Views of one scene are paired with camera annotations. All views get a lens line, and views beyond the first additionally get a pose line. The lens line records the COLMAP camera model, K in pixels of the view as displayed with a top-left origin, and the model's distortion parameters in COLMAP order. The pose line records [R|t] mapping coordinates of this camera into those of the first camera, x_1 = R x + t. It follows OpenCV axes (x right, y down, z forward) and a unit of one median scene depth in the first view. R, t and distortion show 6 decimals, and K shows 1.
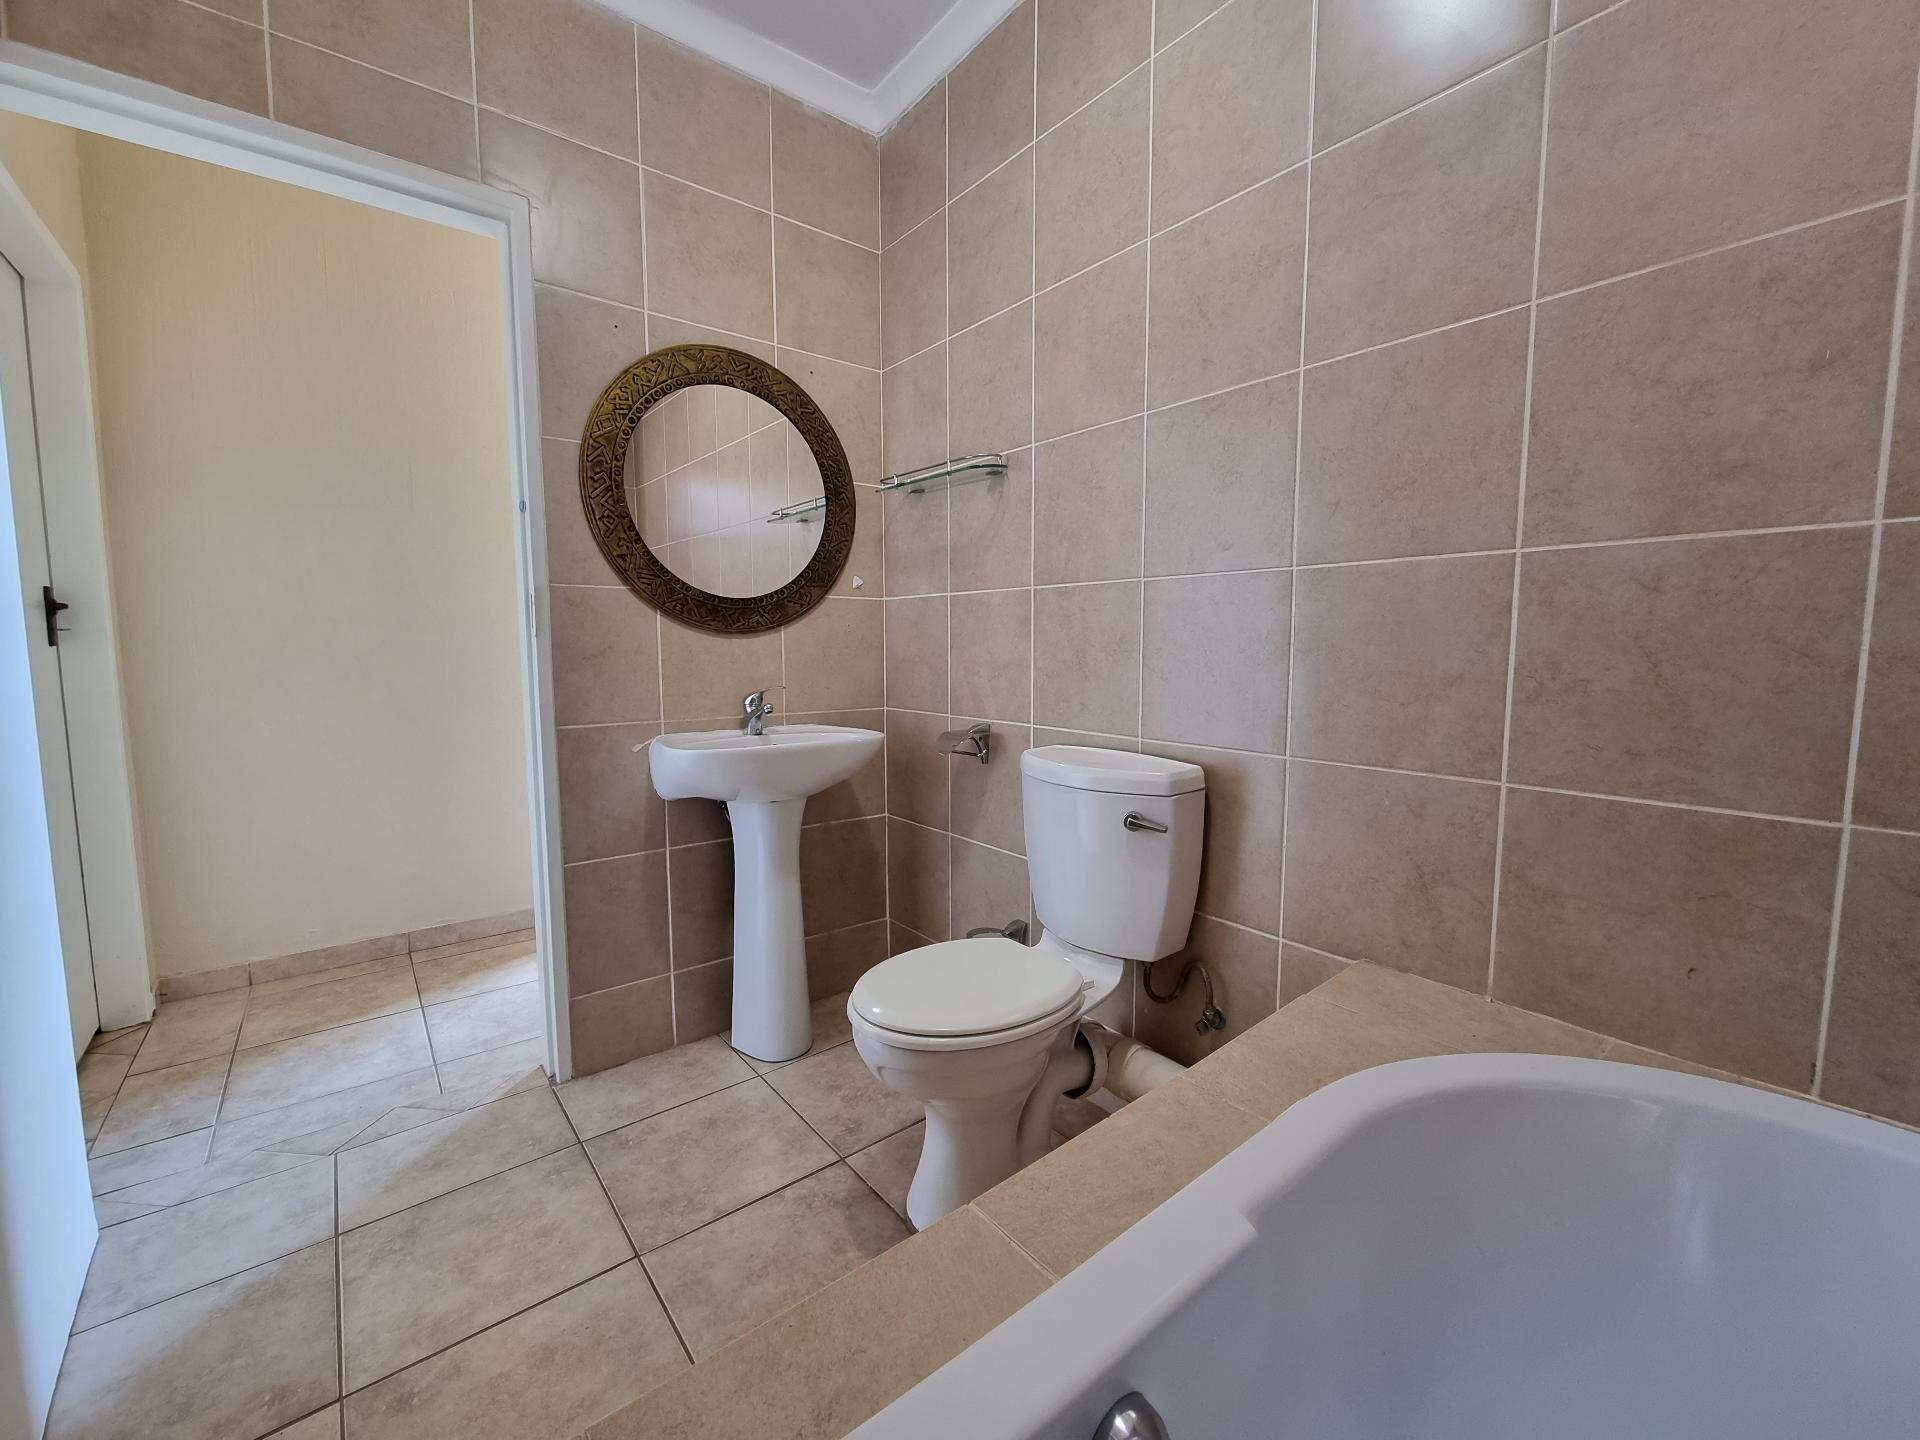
lens RADIAL K [[783.9, 0, 964.2], [0, 783.9, 712.7], [0, 0, 1]] dist [0.002916, -0.002146]
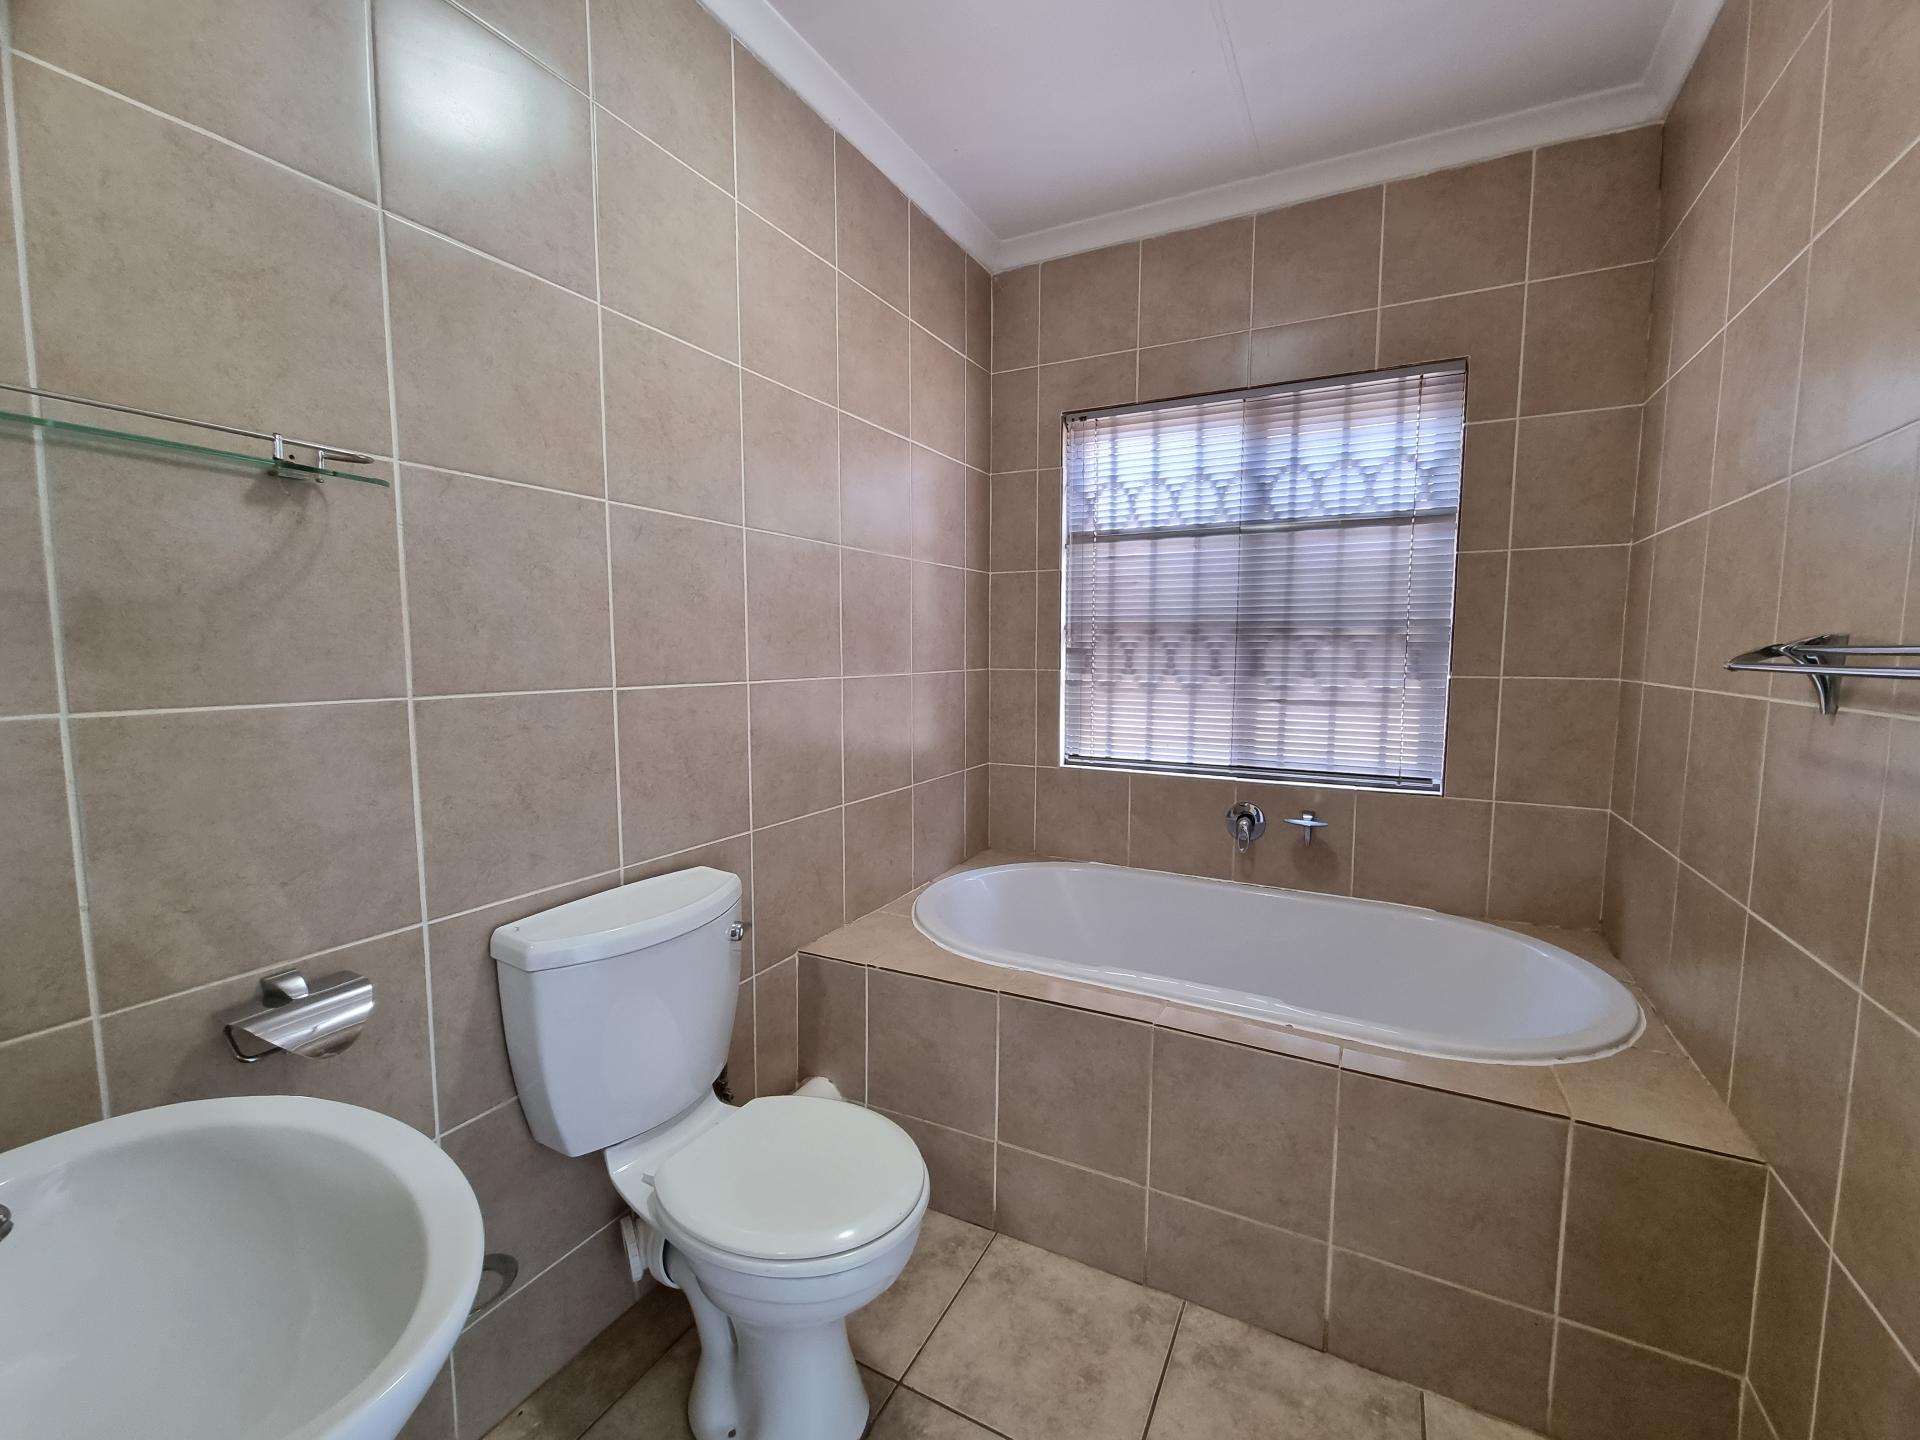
lens RADIAL K [[783.9, 0, 967.2], [0, 783.9, 722.4], [0, 0, 1]] dist [0.002916, -0.002146]
pose [[-0.399452, -0.084277, 0.912872, -0.667007], [0.085300, 0.988029, 0.128541, -0.192184], [-0.912777, 0.129214, -0.387481, 0.891577]]
